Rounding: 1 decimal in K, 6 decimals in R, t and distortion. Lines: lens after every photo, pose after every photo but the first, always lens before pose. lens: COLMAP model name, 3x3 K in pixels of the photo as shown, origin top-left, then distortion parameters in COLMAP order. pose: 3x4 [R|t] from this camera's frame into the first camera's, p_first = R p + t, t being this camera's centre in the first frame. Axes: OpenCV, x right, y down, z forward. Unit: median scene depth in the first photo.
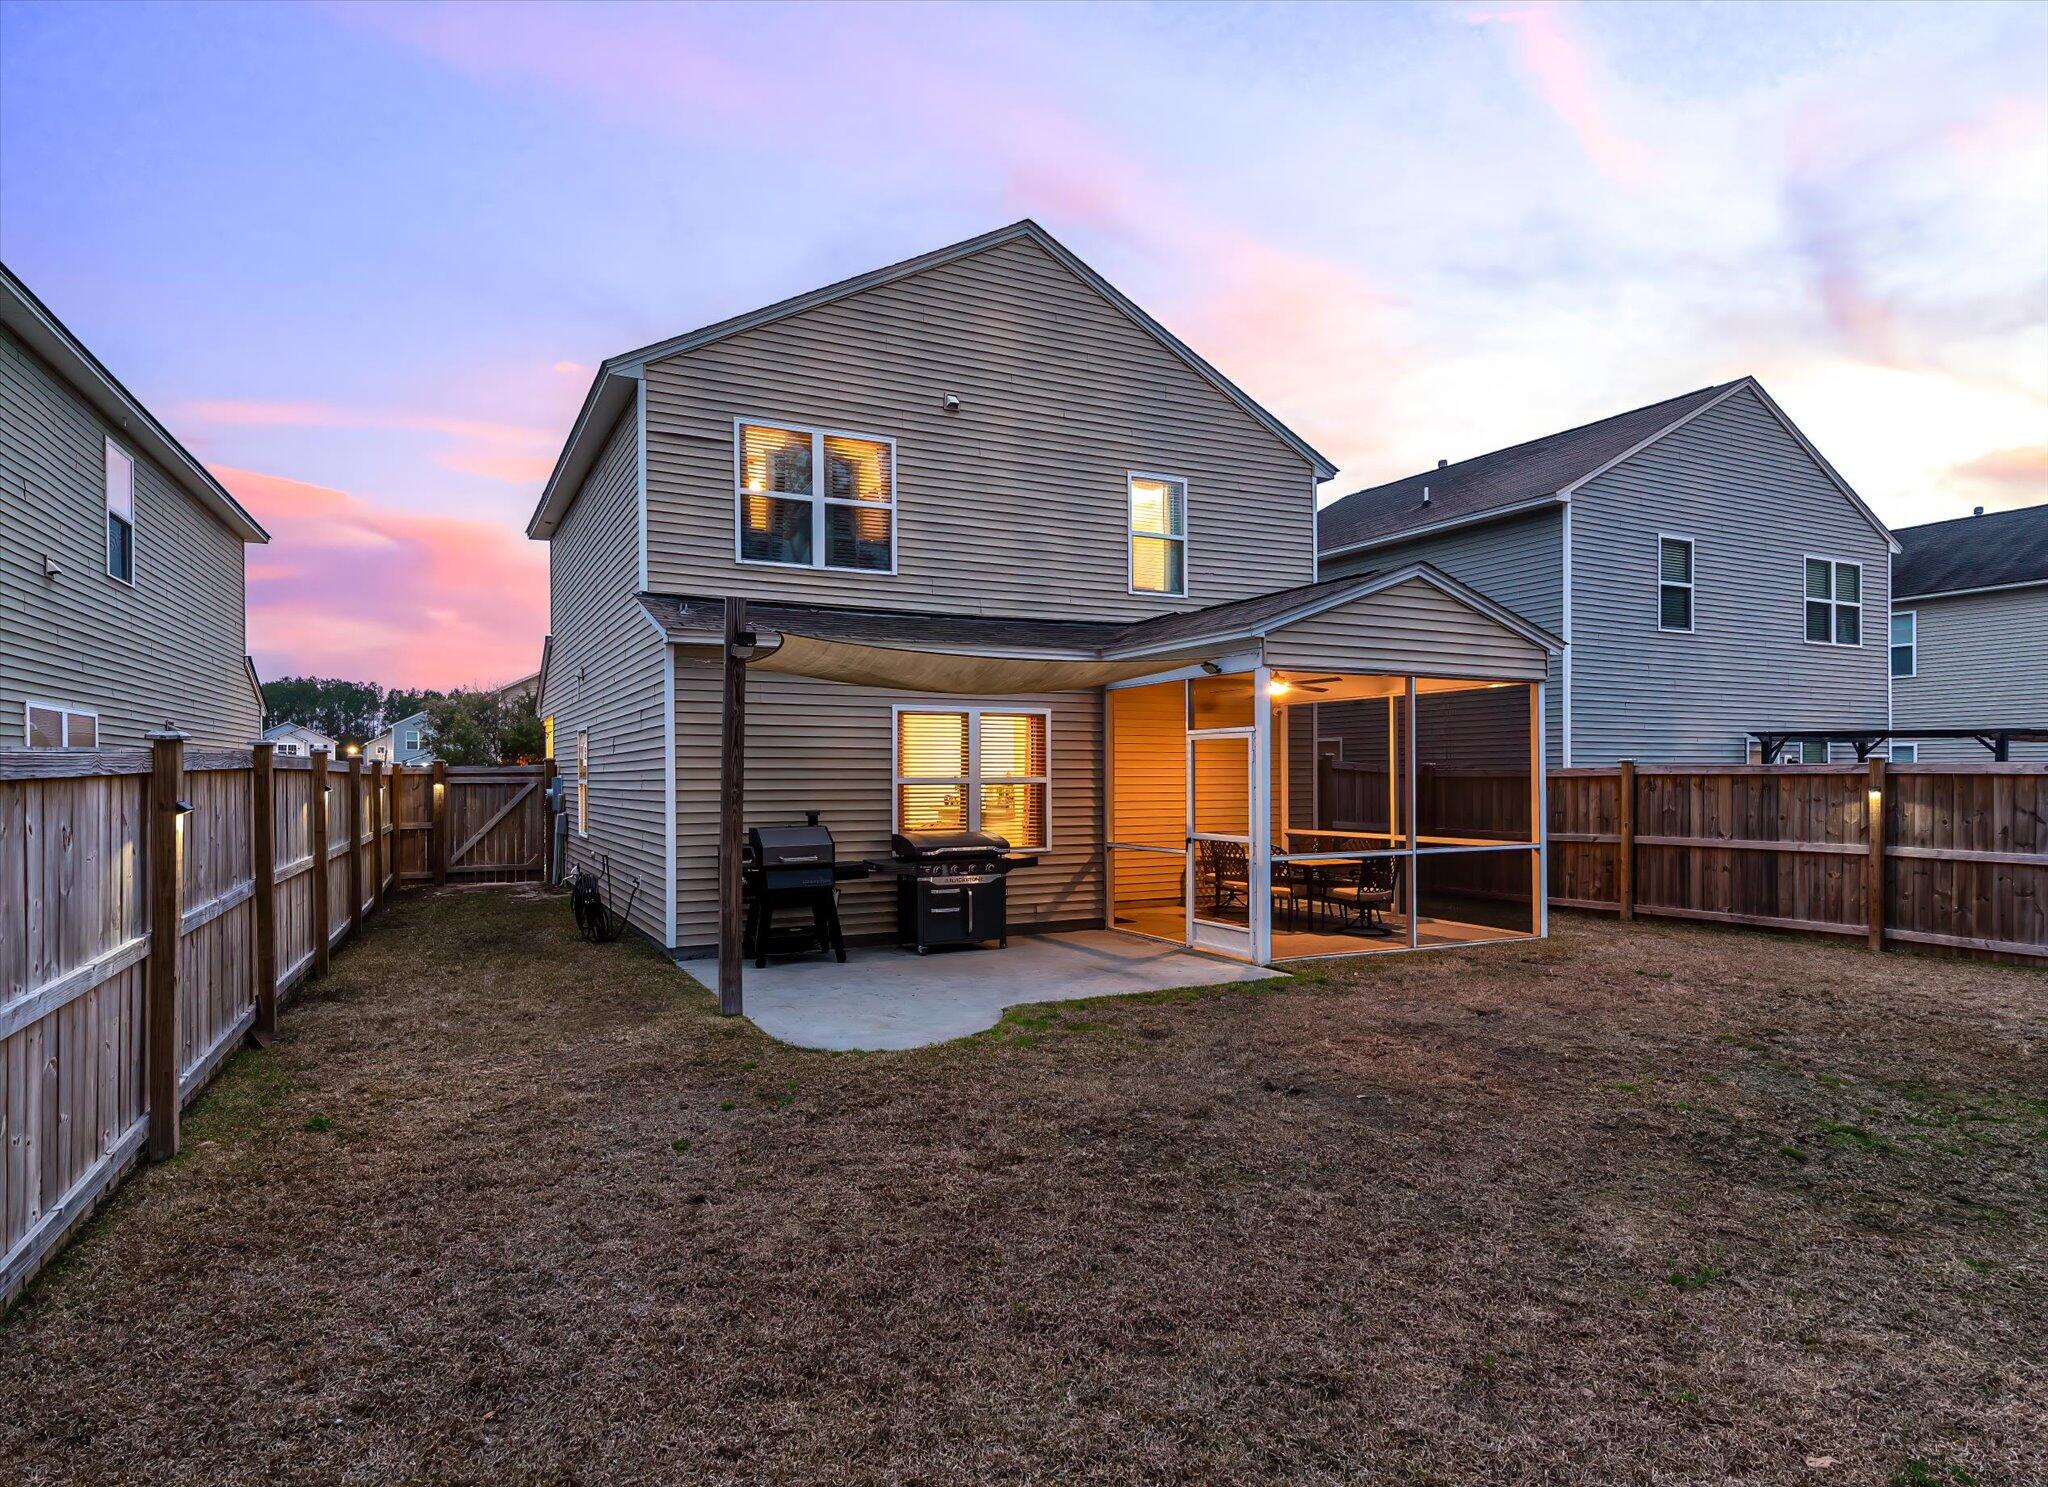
lens RADIAL K [[1018.2, 0, 932.6], [0, 1018.2, 780.7], [0, 0, 1]] dist [0.001404, 0.000212]
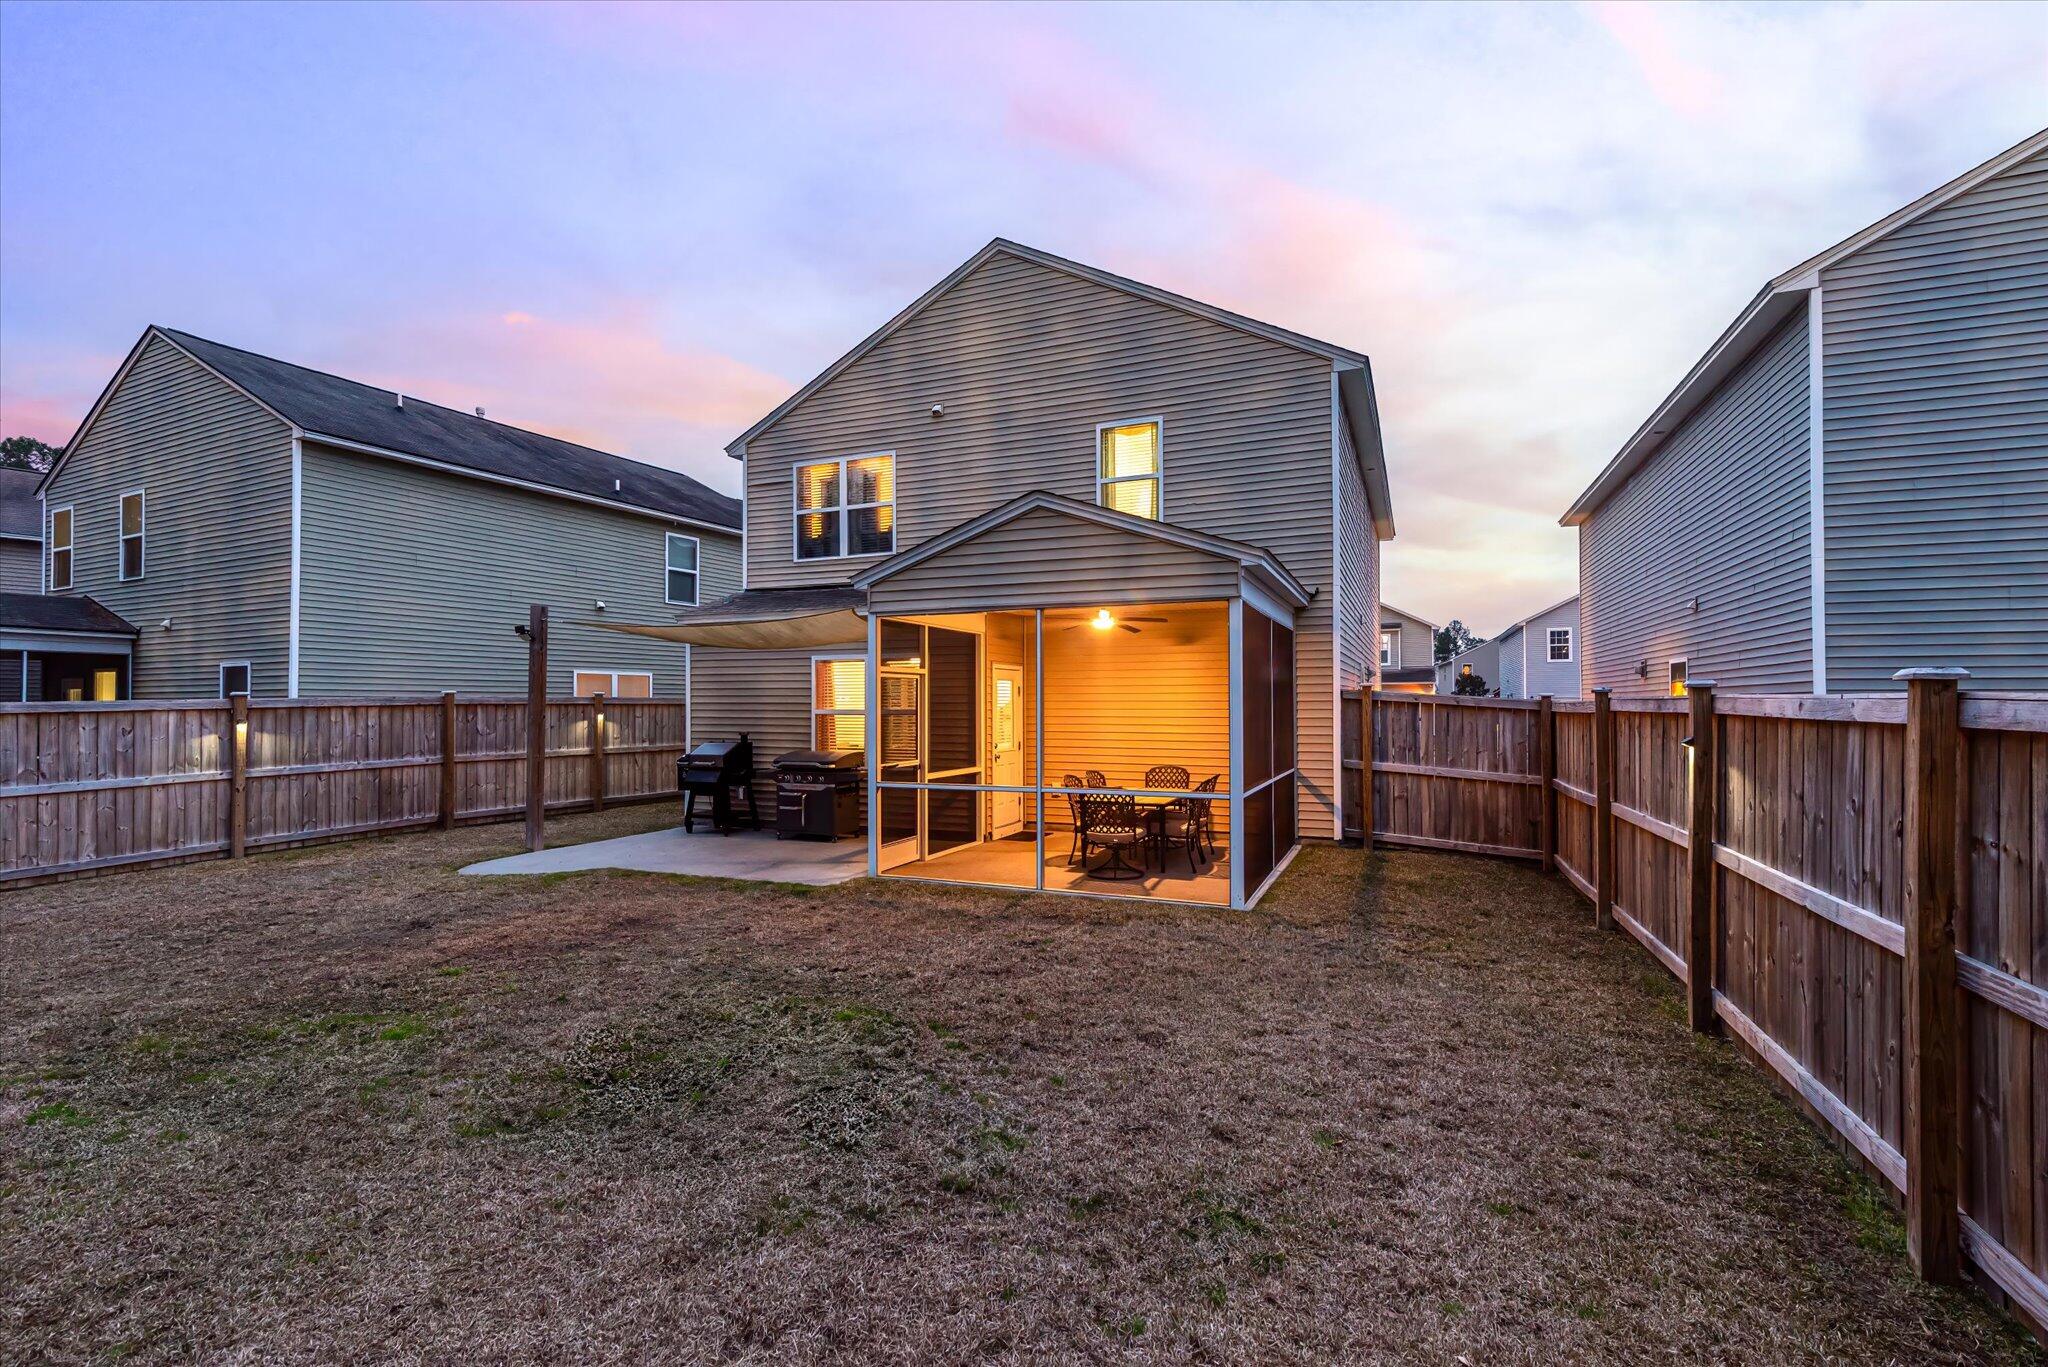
lens RADIAL K [[872.9, 0, 1048.1], [0, 872.9, 691.4], [0, 0, 1]] dist [0.001067, 0.000017]
pose [[0.701127, -0.007728, -0.712994, 0.933924], [-0.003538, 0.999891, -0.014318, -0.010656], [0.713027, 0.012561, 0.701024, 0.369705]]
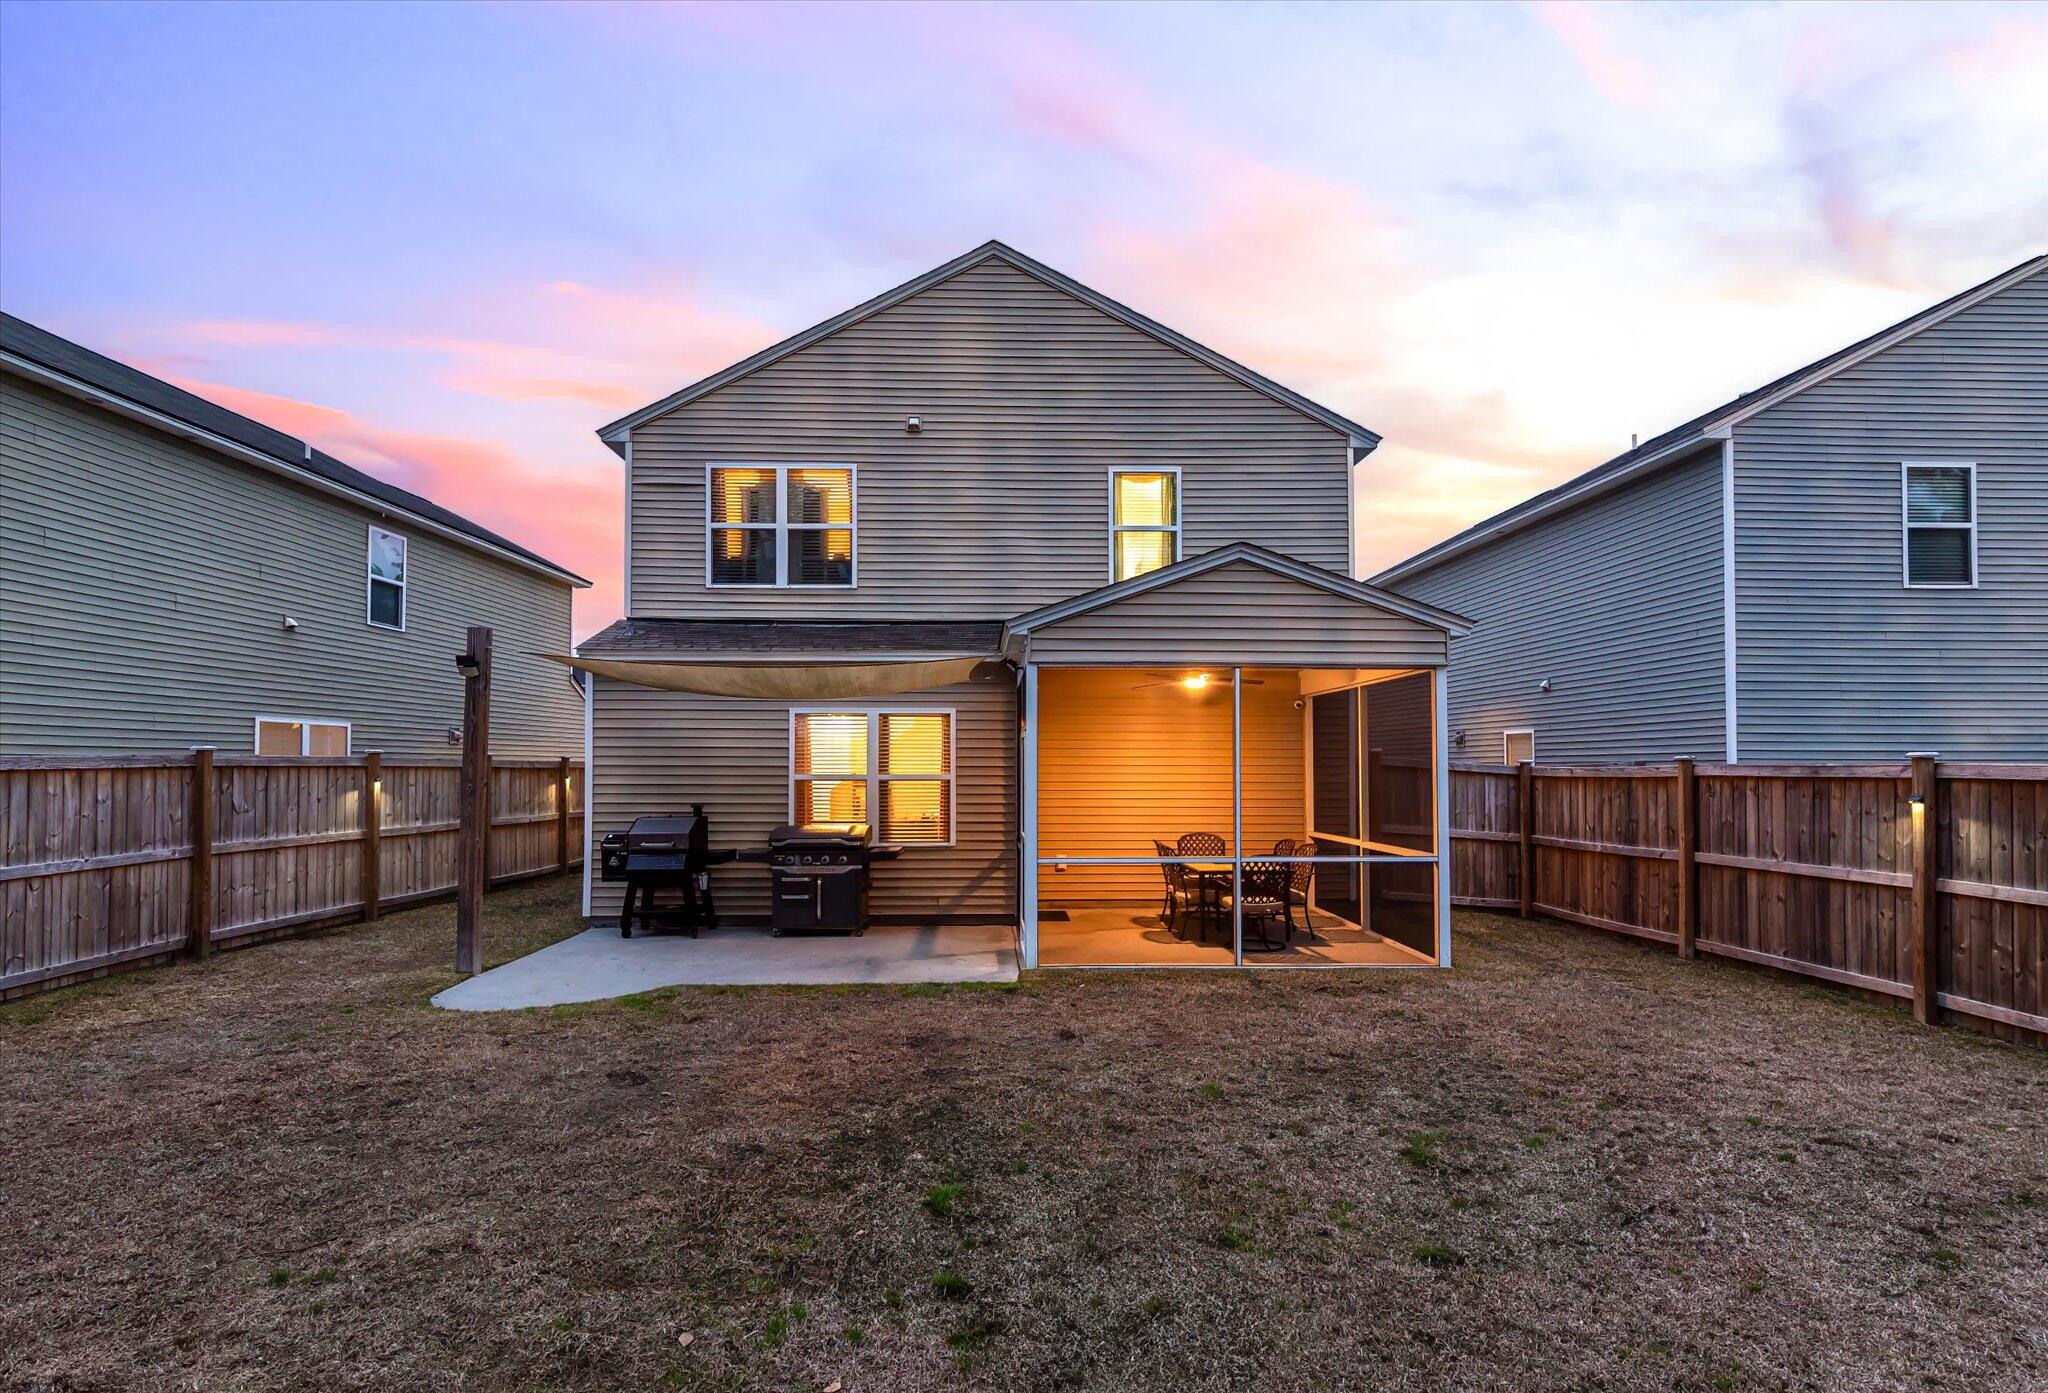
lens RADIAL K [[980.7, 0, 1024.9], [0, 980.7, 743.8], [0, 0, 1]] dist [0.002070, 0.000136]
pose [[0.928849, -0.004560, -0.370430, 0.540921], [-0.005799, 0.999623, -0.026846, -0.008070], [0.370412, 0.027084, 0.928472, 0.099024]]
